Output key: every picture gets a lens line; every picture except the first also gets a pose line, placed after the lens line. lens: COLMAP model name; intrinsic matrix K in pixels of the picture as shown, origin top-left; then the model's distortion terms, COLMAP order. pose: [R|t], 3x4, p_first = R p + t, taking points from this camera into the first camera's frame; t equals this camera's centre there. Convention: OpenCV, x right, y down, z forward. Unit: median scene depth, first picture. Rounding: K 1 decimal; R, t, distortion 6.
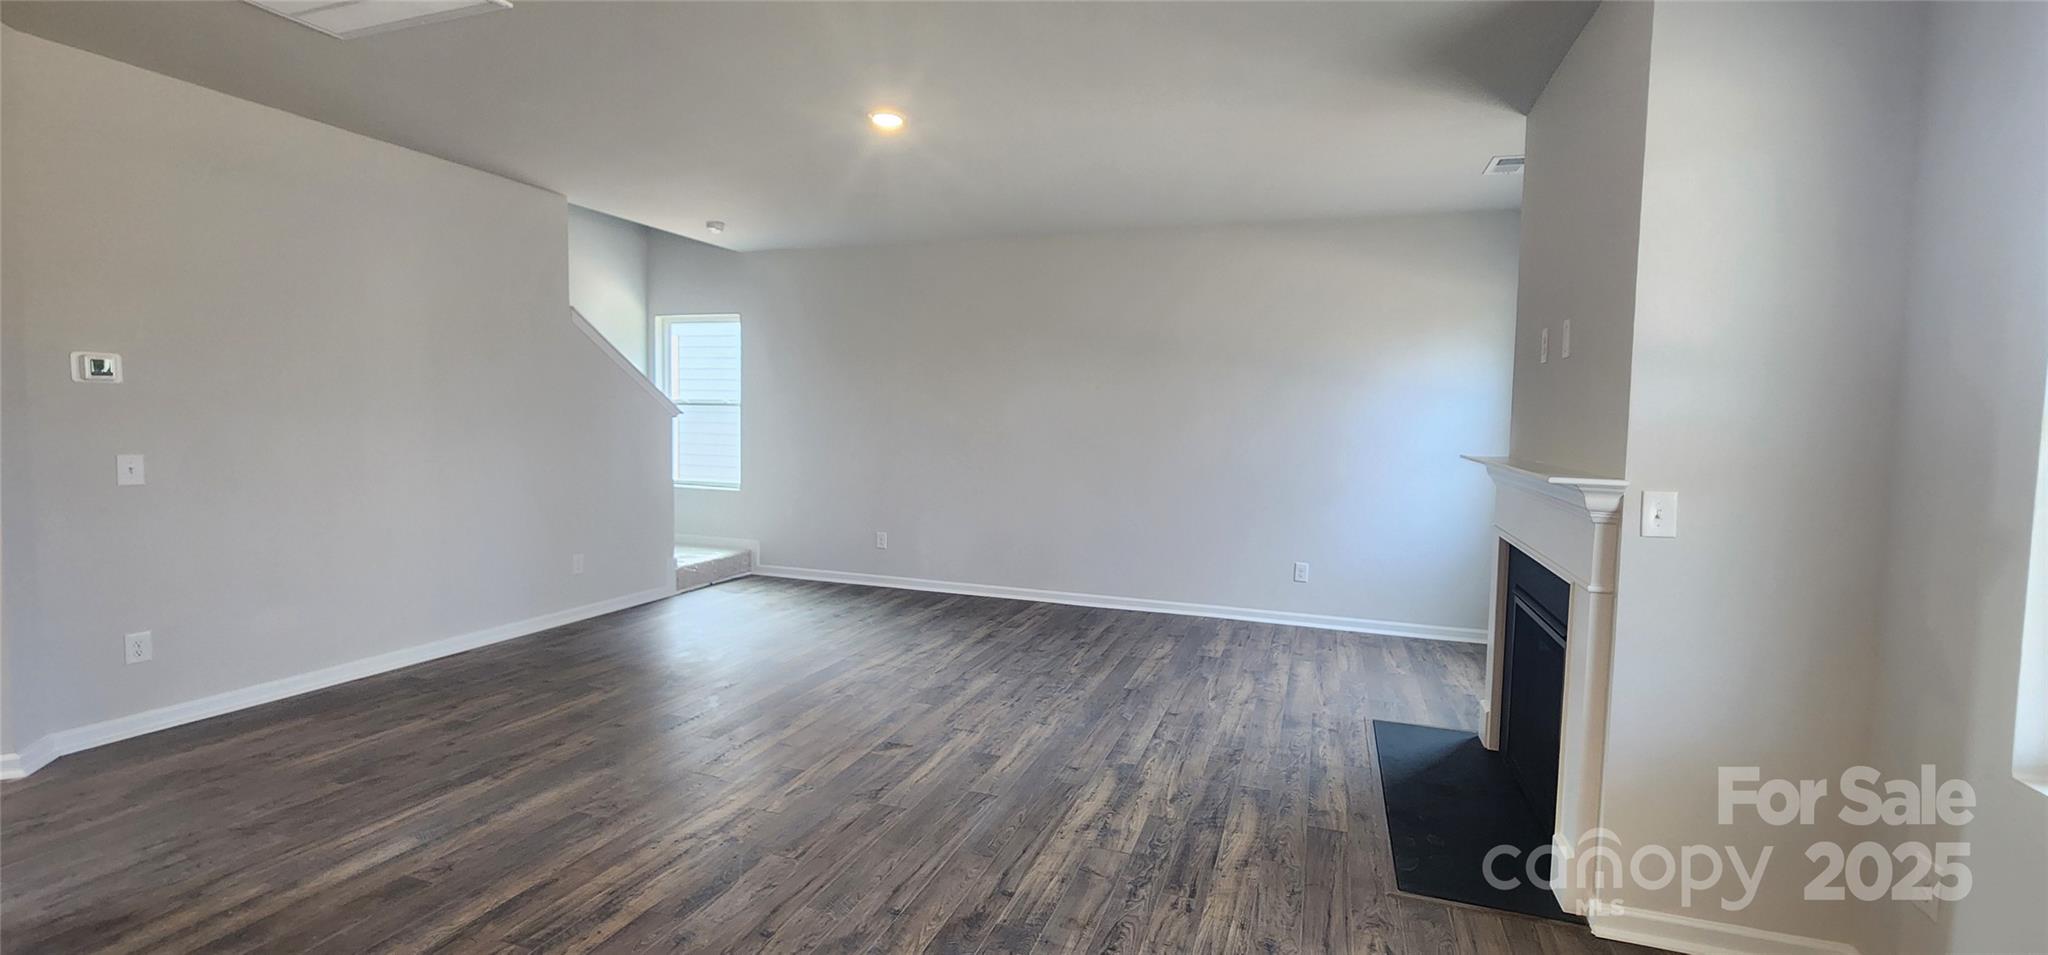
lens RADIAL K [[828.1, 0, 1026.0], [0, 828.1, 475.4], [0, 0, 1]] dist [0.002102, 0.000040]
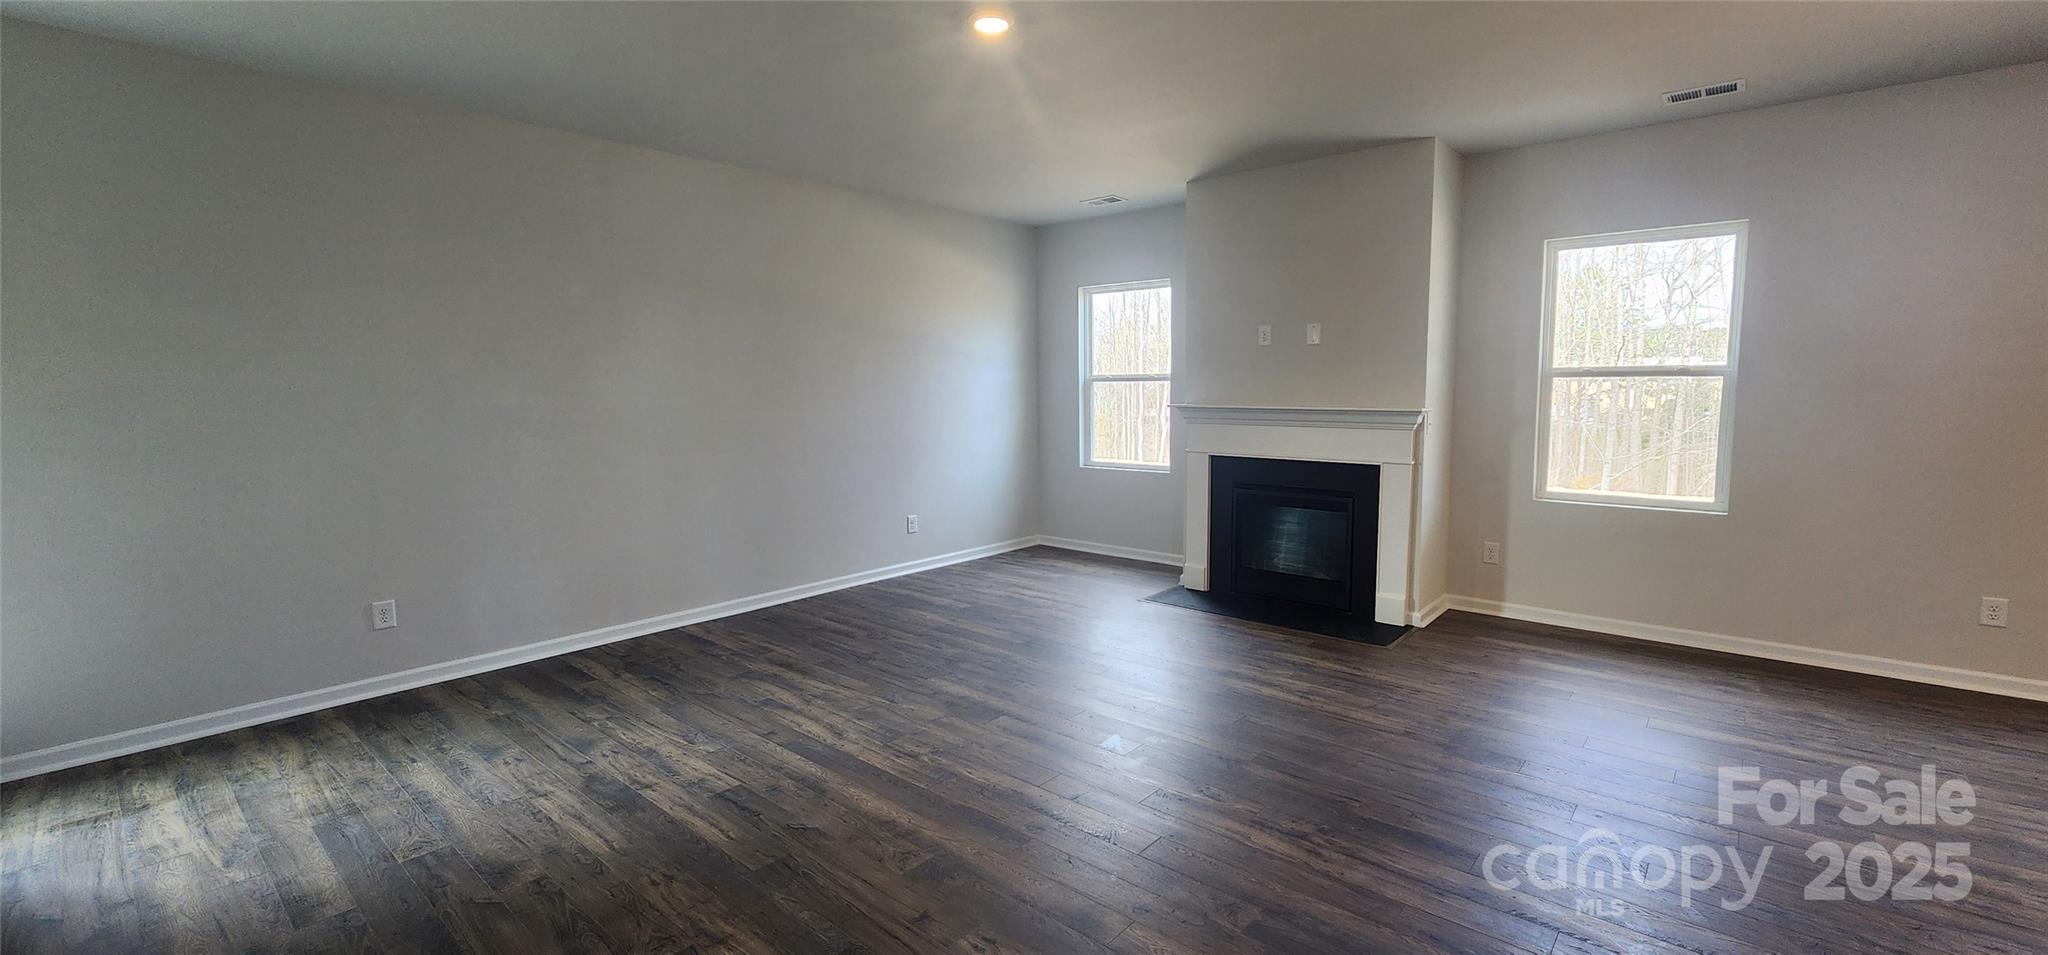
lens RADIAL K [[828.1, 0, 1021.2], [0, 828.1, 474.6], [0, 0, 1]] dist [0.002102, 0.000040]
pose [[0.372817, -0.120446, 0.920055, -0.768165], [0.075209, 0.992200, 0.099415, -0.059748], [-0.924852, 0.032133, 0.378967, 0.540500]]
